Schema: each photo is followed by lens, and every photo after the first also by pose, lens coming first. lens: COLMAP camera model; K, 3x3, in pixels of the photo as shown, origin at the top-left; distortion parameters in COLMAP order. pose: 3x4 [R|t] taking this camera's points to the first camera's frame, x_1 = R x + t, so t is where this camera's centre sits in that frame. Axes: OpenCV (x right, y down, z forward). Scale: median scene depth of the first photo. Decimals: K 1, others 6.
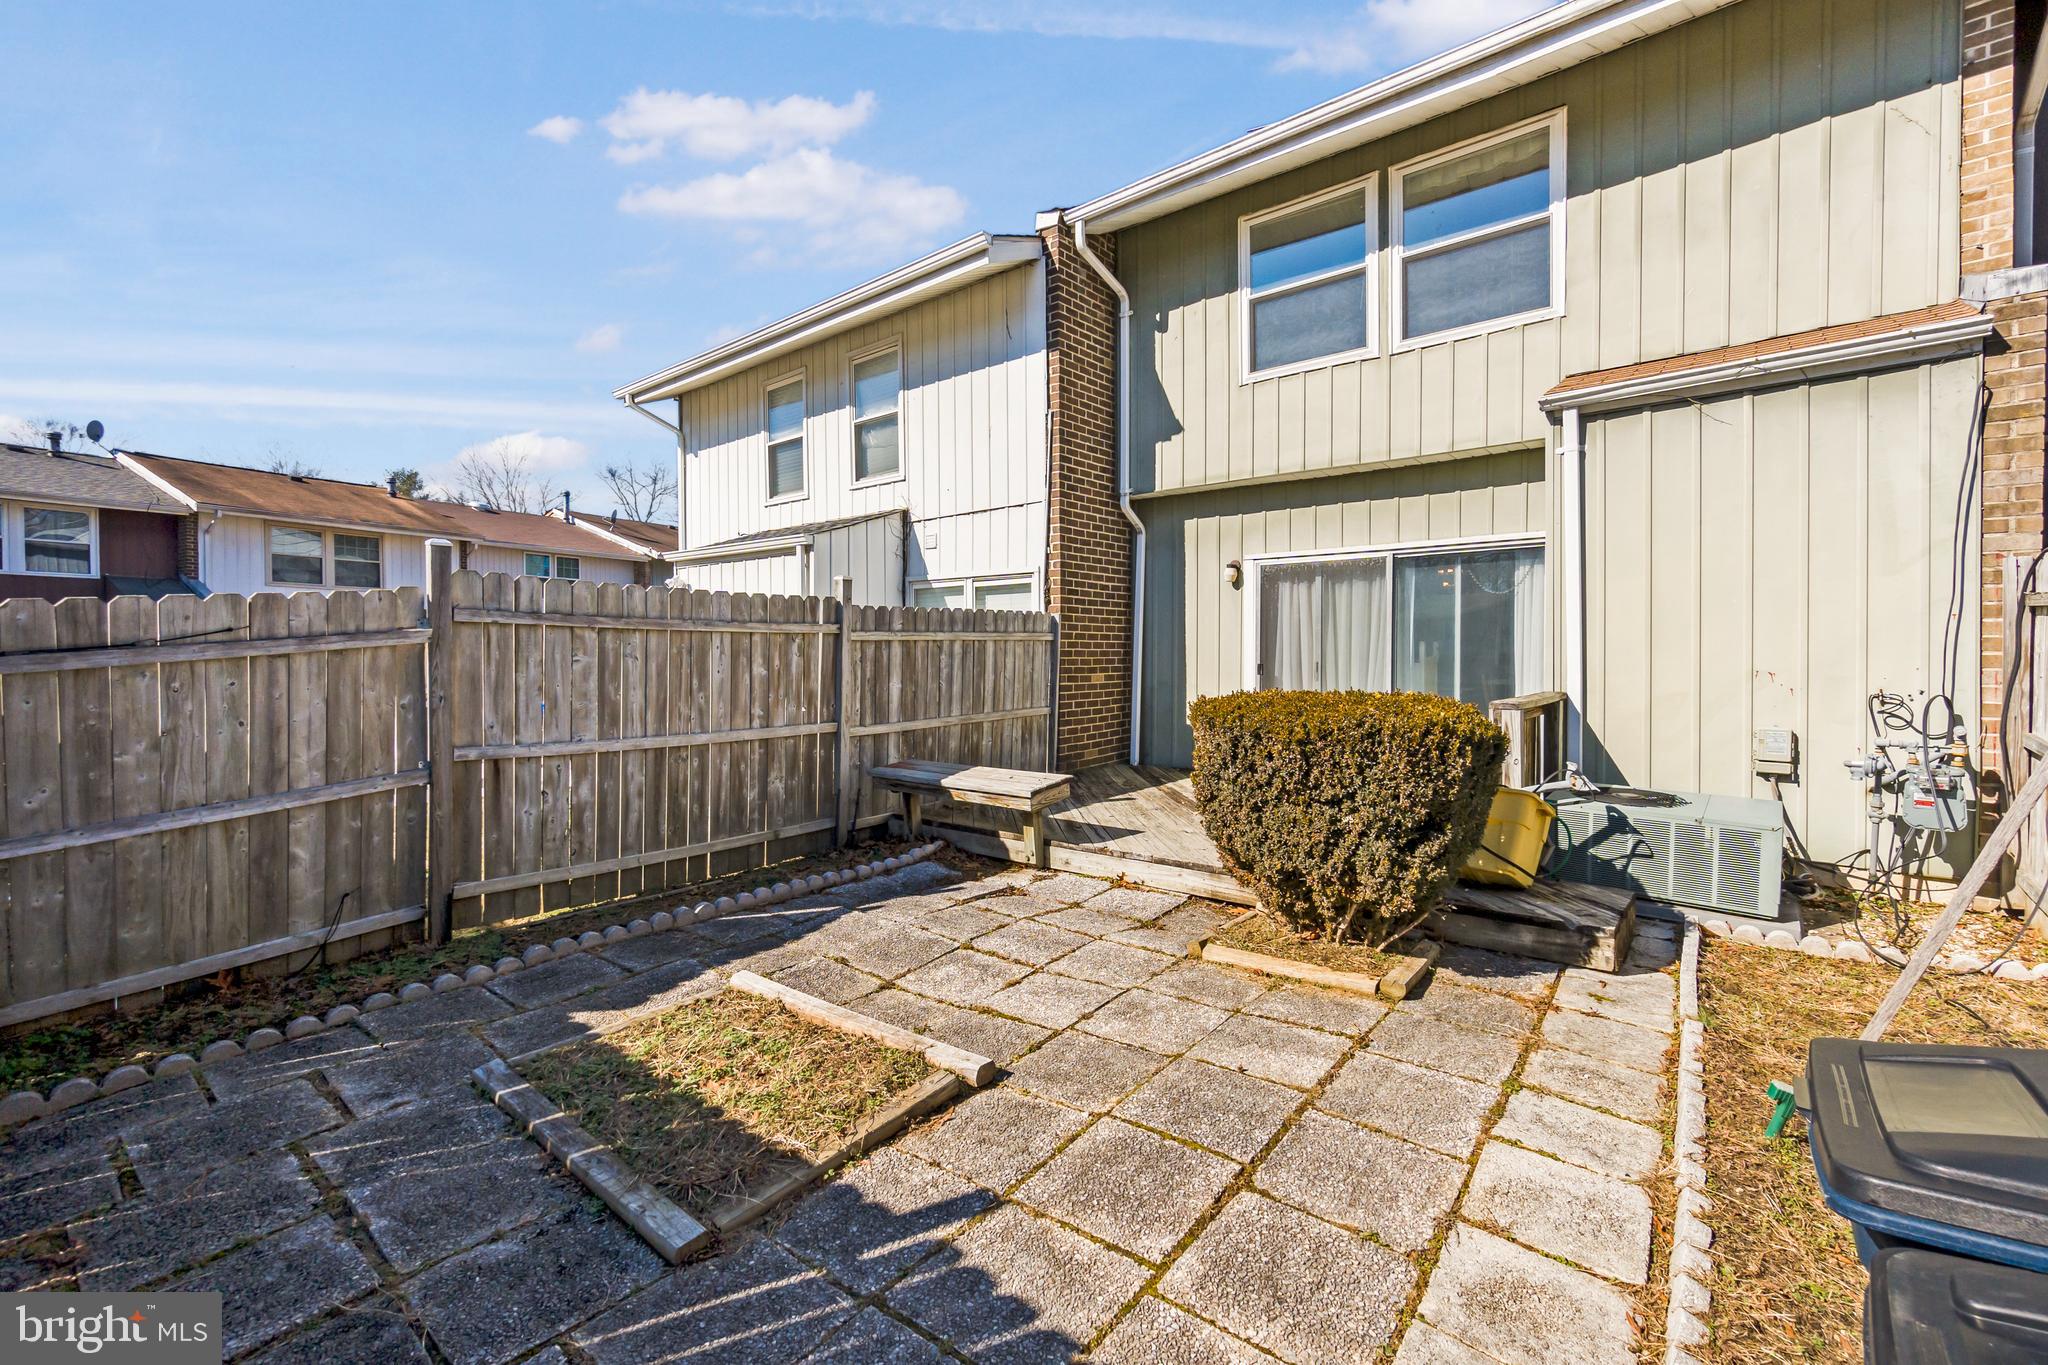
lens RADIAL K [[876.9, 0, 1015.2], [0, 876.9, 668.8], [0, 0, 1]] dist [-0.005881, 0.000640]
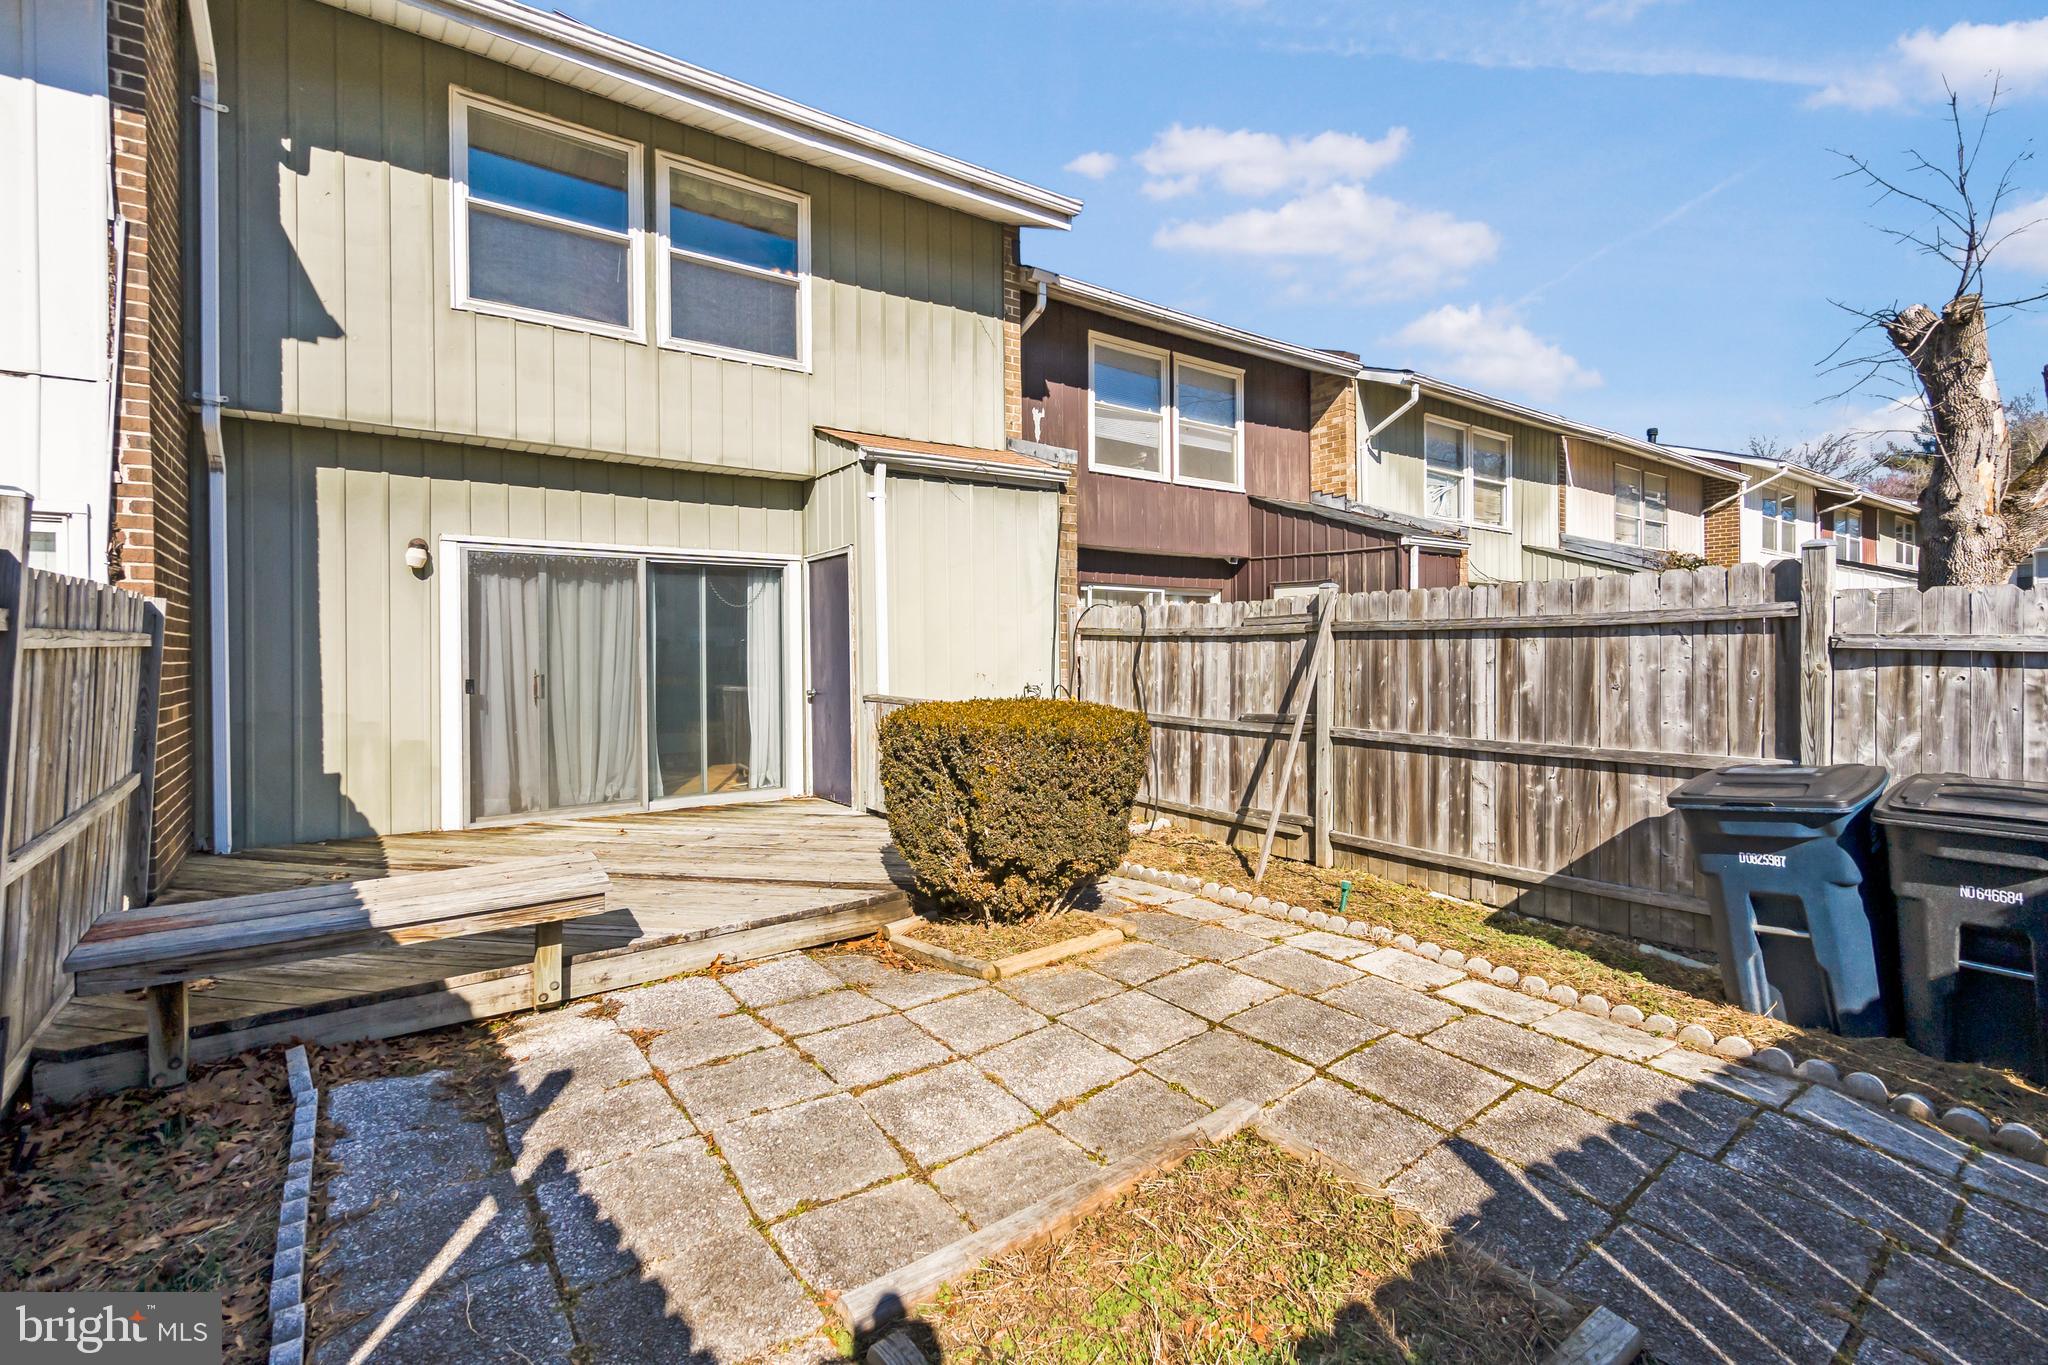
lens RADIAL K [[896.6, 0, 1022.3], [0, 896.6, 650.7], [0, 0, 1]] dist [-0.003612, 0.000102]
pose [[0.236747, 0.000463, 0.971571, -0.463501], [0.023028, 0.999716, -0.006088, -0.018588], [-0.971298, 0.023815, 0.236669, 0.443253]]
